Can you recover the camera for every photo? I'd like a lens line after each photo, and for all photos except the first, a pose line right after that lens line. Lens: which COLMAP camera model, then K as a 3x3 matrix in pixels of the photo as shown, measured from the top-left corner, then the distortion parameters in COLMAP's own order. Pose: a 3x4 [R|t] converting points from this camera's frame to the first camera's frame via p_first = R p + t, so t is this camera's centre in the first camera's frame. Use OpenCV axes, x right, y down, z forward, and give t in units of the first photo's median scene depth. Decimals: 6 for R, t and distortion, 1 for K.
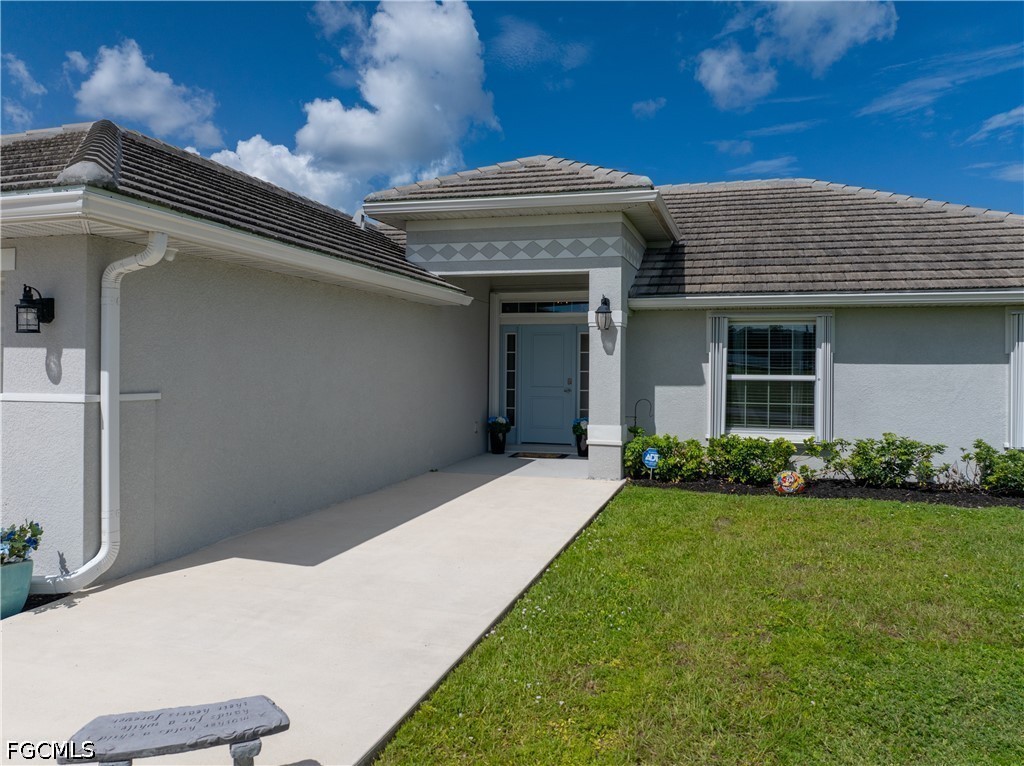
lens RADIAL K [[736.7, 0, 512.0], [0, 736.7, 383.0], [0, 0, 1]] dist [-0.049544, 0.001703]
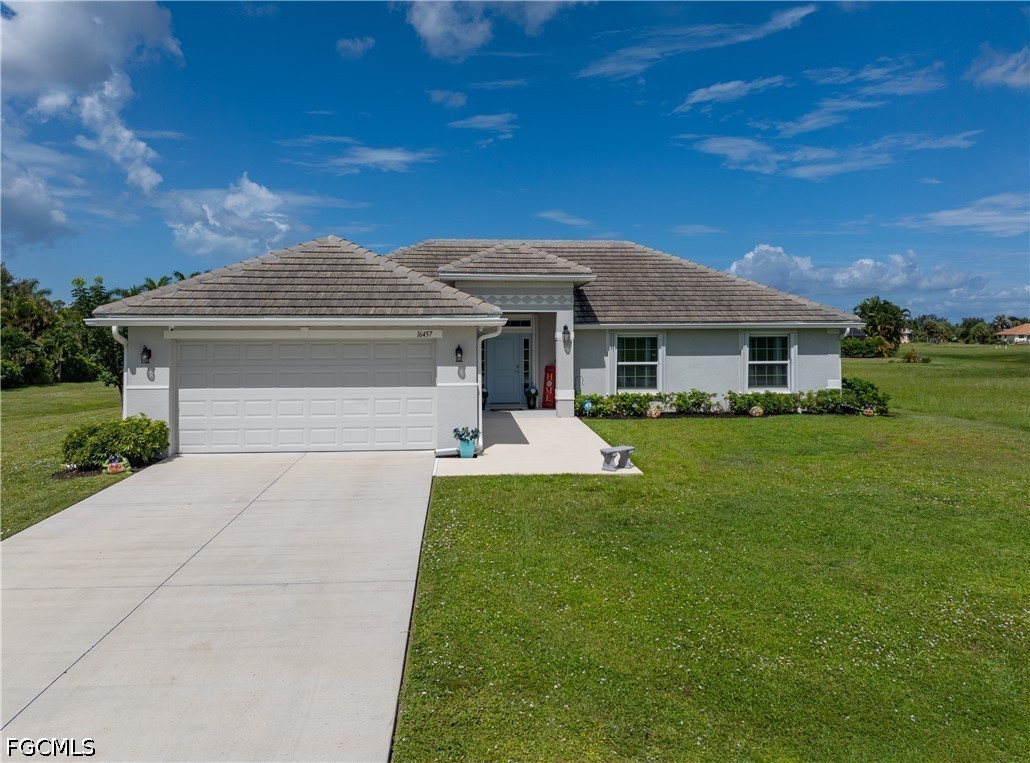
lens RADIAL K [[803.6, 0, 529.9], [0, 803.6, 362.0], [0, 0, 1]] dist [-0.036736, -0.001774]
pose [[0.929171, -0.023560, 0.368898, -0.751996], [0.018691, 0.999685, 0.016769, -0.055197], [-0.369177, -0.008686, 0.929319, -0.961511]]
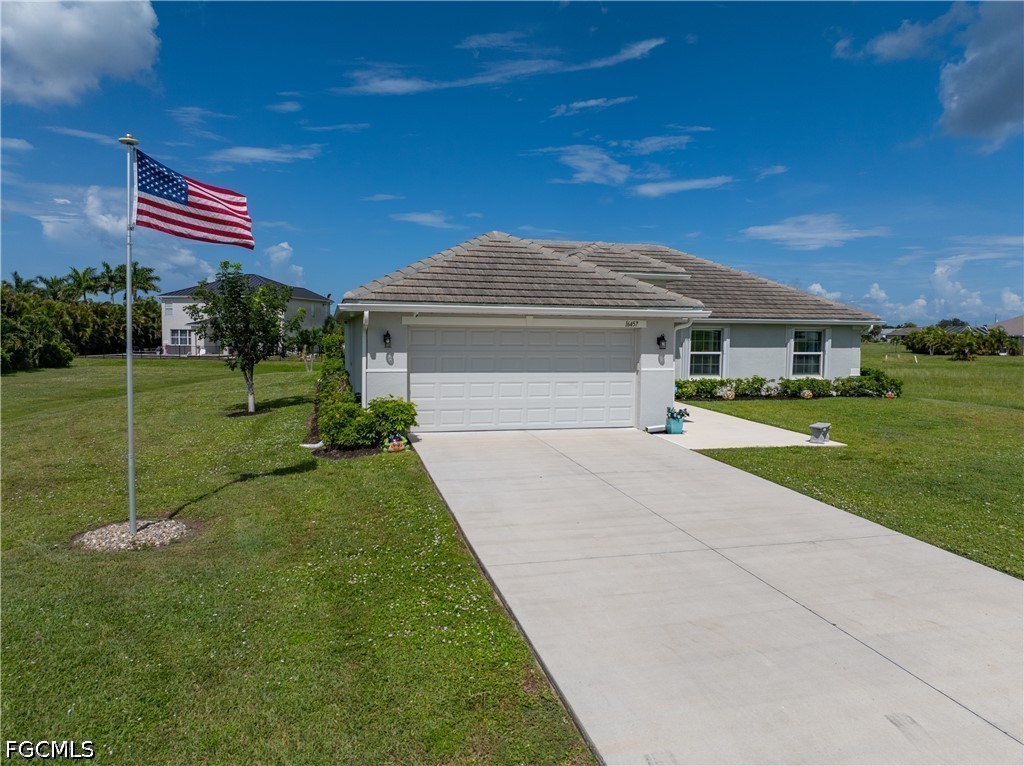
lens RADIAL K [[708.9, 0, 511.4], [0, 708.9, 413.5], [0, 0, 1]] dist [-0.027890, 0.000695]
pose [[0.863350, -0.058636, 0.501187, -1.351206], [0.007191, 0.994554, 0.103970, -0.055753], [-0.504554, -0.086158, 0.859070, -0.649527]]
